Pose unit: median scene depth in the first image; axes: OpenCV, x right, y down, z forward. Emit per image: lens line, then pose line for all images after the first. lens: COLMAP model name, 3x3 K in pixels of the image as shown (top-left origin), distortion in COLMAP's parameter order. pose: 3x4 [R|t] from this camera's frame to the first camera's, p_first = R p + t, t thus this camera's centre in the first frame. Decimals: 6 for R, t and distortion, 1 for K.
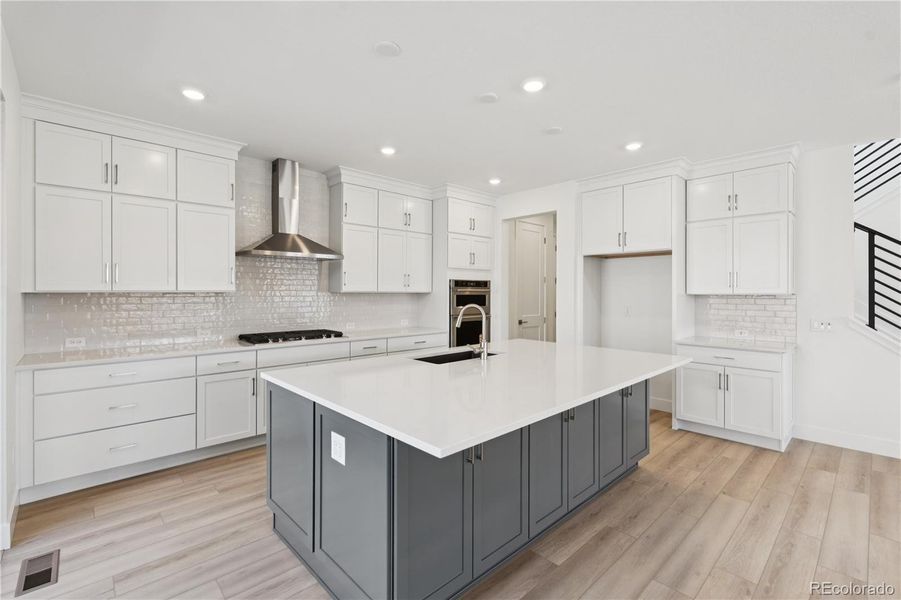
lens RADIAL K [[401.6, 0, 448.5], [0, 401.6, 292.4], [0, 0, 1]] dist [-0.006309, -0.000051]
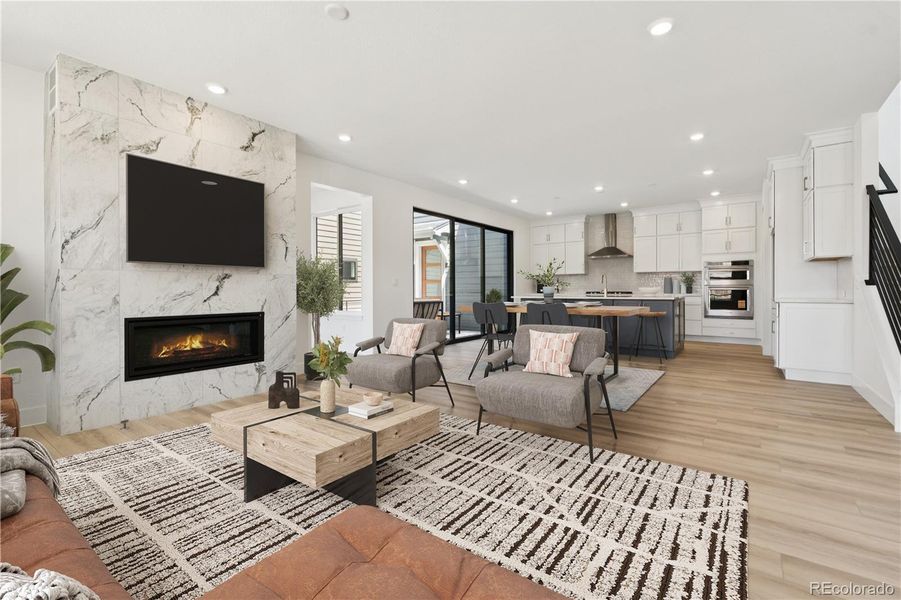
lens RADIAL K [[409.3, 0, 449.7], [0, 409.3, 290.8], [0, 0, 1]] dist [-0.001220, -0.000020]
pose [[0.184568, -0.001163, -0.982819, 1.732943], [0.000792, 0.999999, -0.001034, 0.101277], [0.982819, -0.000587, 0.184568, -0.293842]]
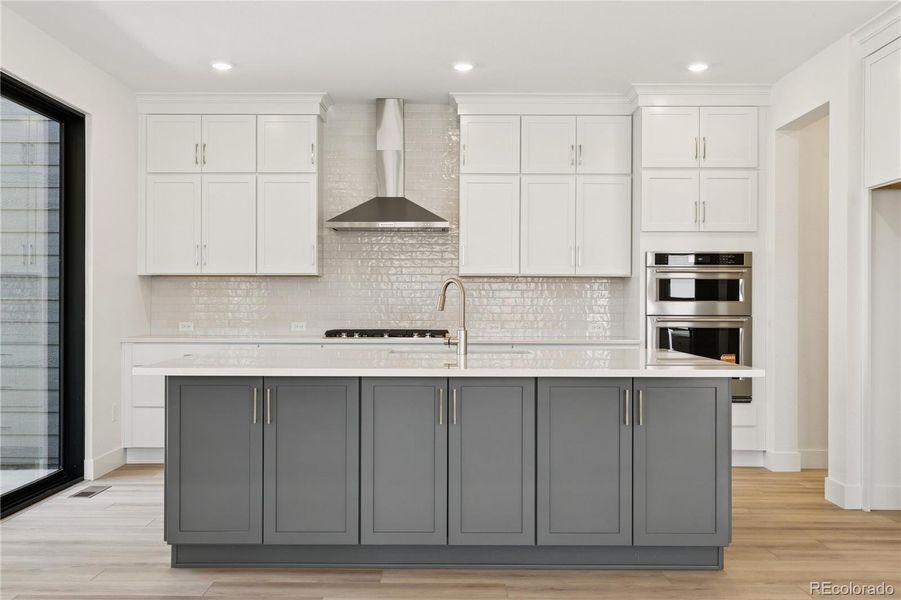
lens RADIAL K [[881.5, 0, 439.7], [0, 881.5, 300.0], [0, 0, 1]] dist [-0.008303, -0.009604]
pose [[0.722953, -0.003198, -0.690889, 0.837461], [-0.003683, 0.999957, -0.008483, 0.060868], [0.690887, 0.008677, 0.722911, -0.120665]]
